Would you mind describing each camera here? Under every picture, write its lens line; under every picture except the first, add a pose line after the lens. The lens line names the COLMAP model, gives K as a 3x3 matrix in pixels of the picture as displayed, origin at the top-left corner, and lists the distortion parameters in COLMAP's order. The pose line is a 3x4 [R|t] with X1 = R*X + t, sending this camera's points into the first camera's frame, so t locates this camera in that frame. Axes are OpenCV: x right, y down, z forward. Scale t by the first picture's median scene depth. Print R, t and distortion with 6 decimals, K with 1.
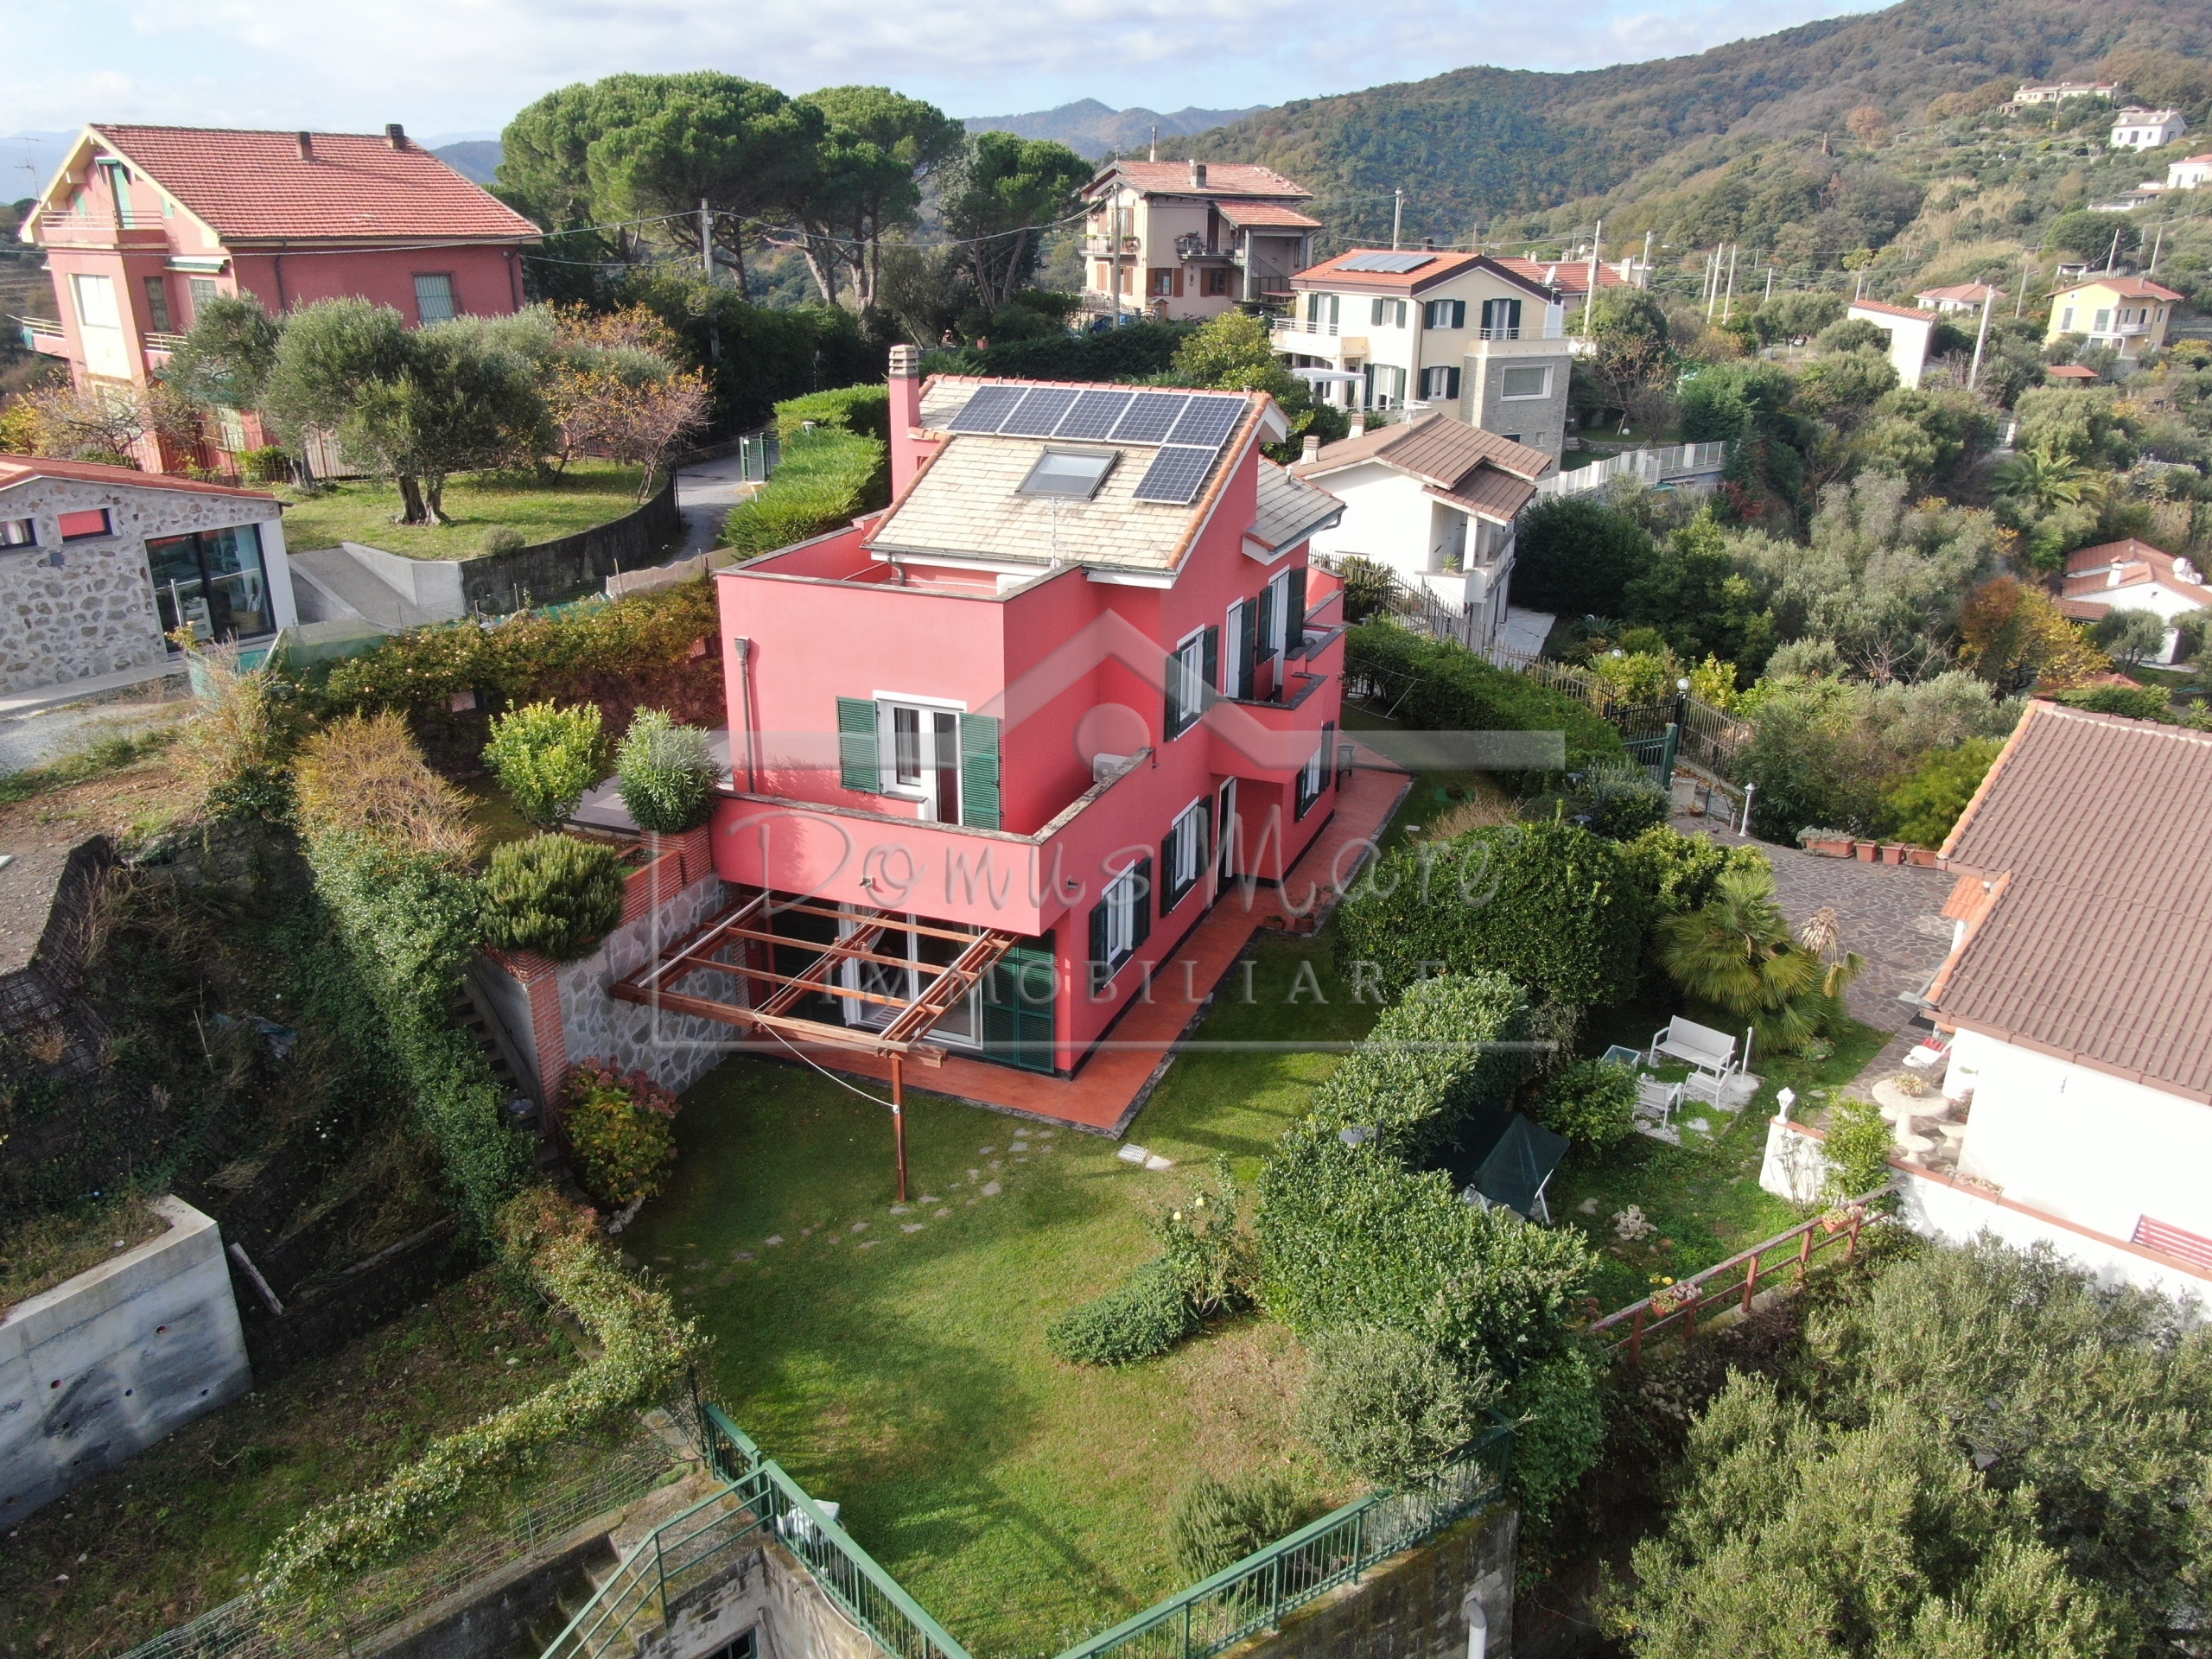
lens RADIAL K [[1587.2, 0, 1107.6], [0, 1587.2, 826.8], [0, 0, 1]] dist [-0.017385, 0.002718]
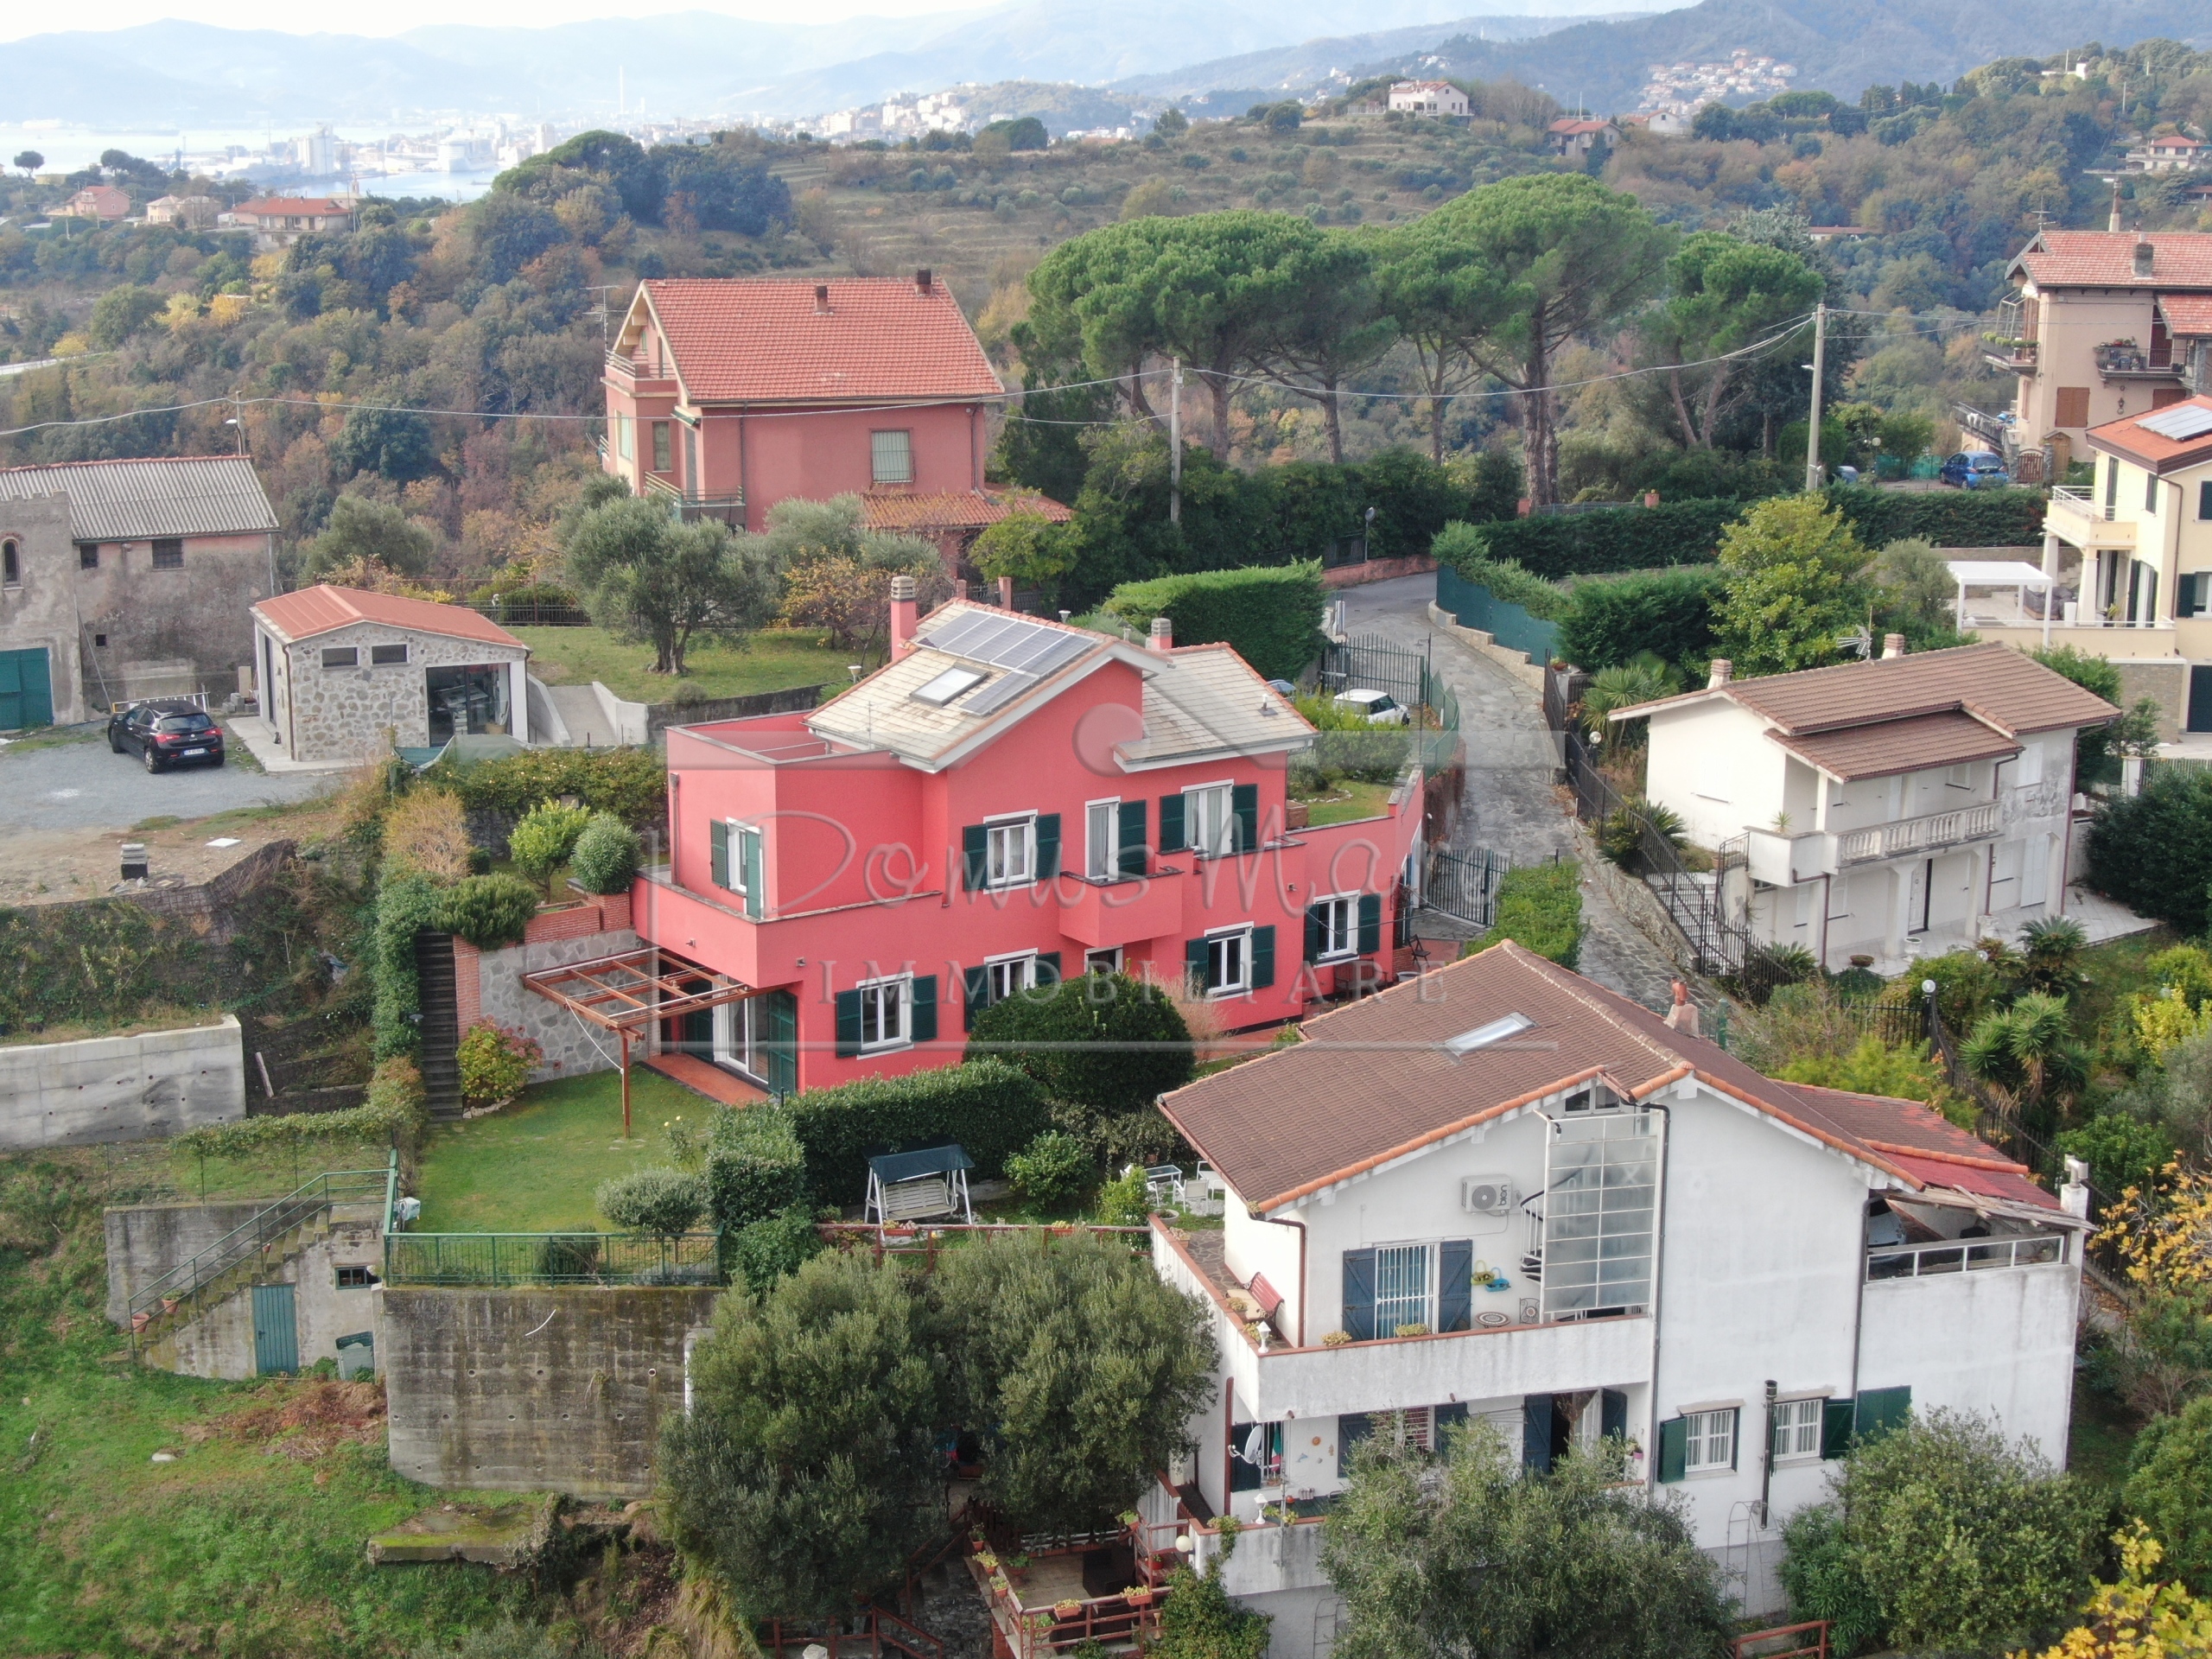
lens RADIAL K [[3115.8, 0, 1113.0], [0, 3115.8, 825.4], [0, 0, 1]] dist [0.394004, -2.354903]
pose [[0.842442, 0.115454, -0.526272, 1.617954], [-0.189451, 0.977872, -0.088741, 0.107259], [0.504381, 0.174462, 0.845673, -1.224430]]
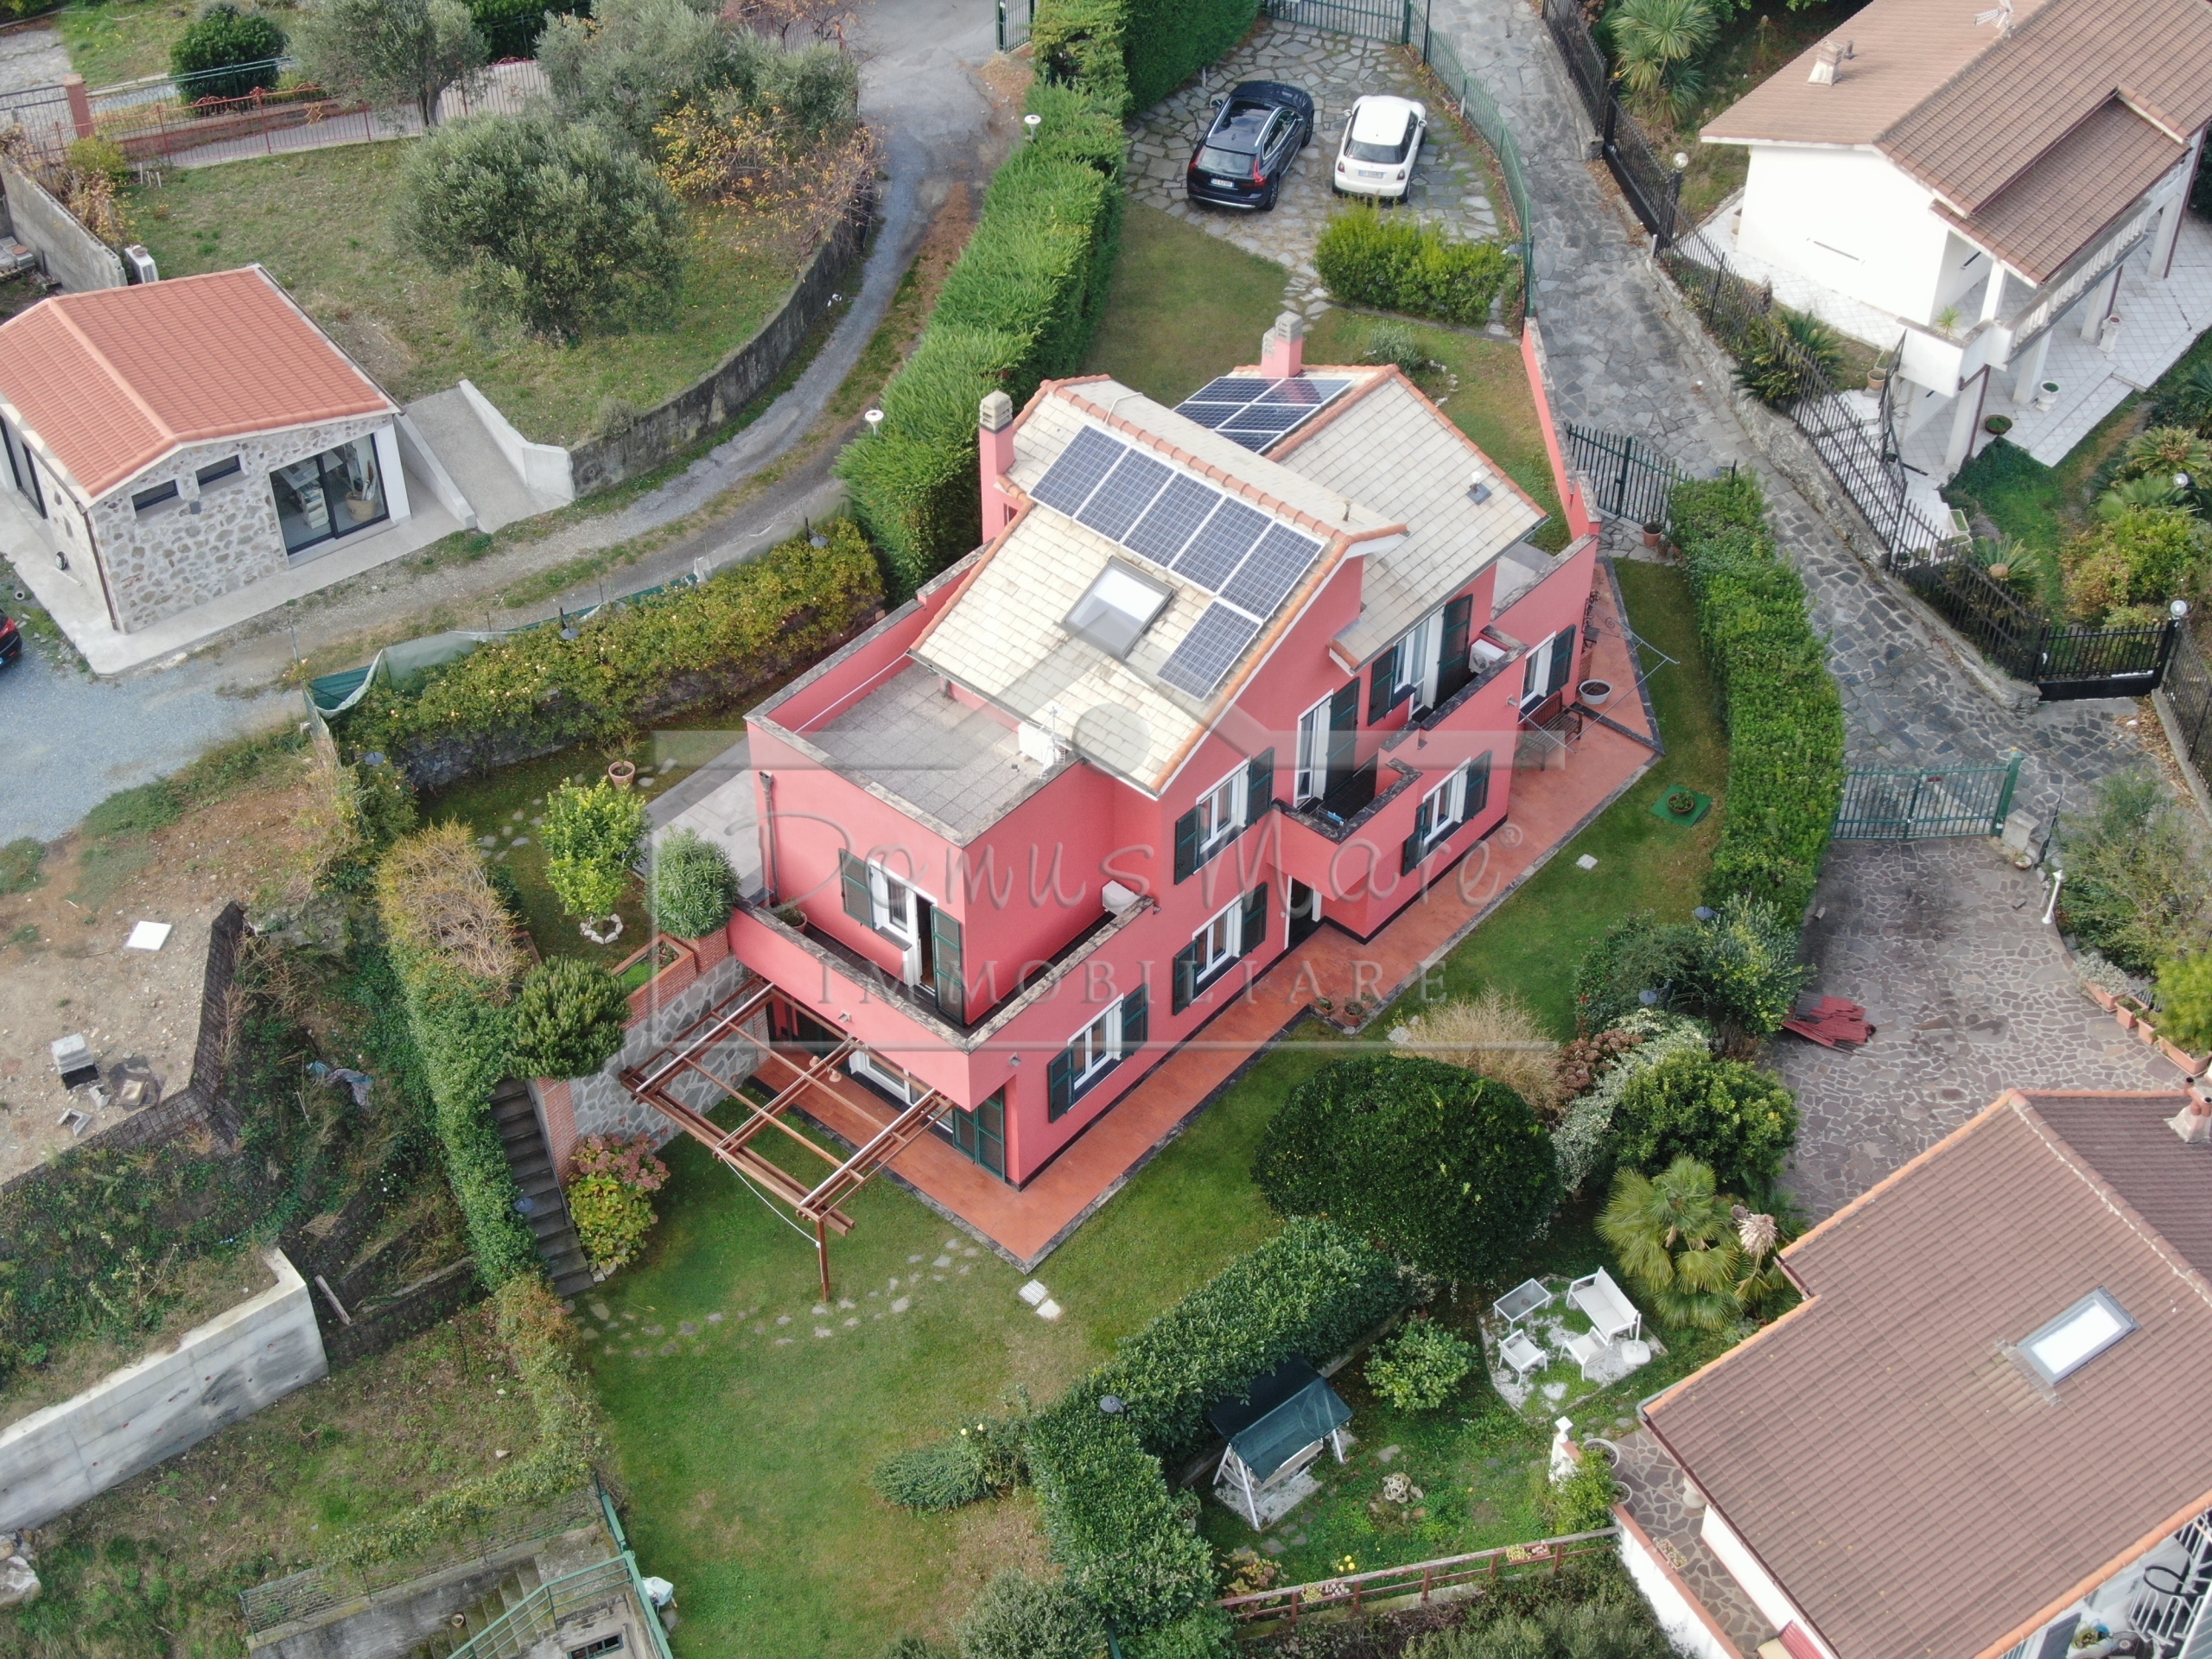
lens RADIAL K [[3125.5, 0, 1109.0], [0, 3125.5, 823.3], [0, 0, 1]] dist [0.319897, -1.788861]
pose [[0.945056, 0.216790, -0.244685, 0.514355], [-0.109713, 0.915404, 0.387297, -0.926473], [0.307947, -0.339172, 0.888893, -0.830940]]
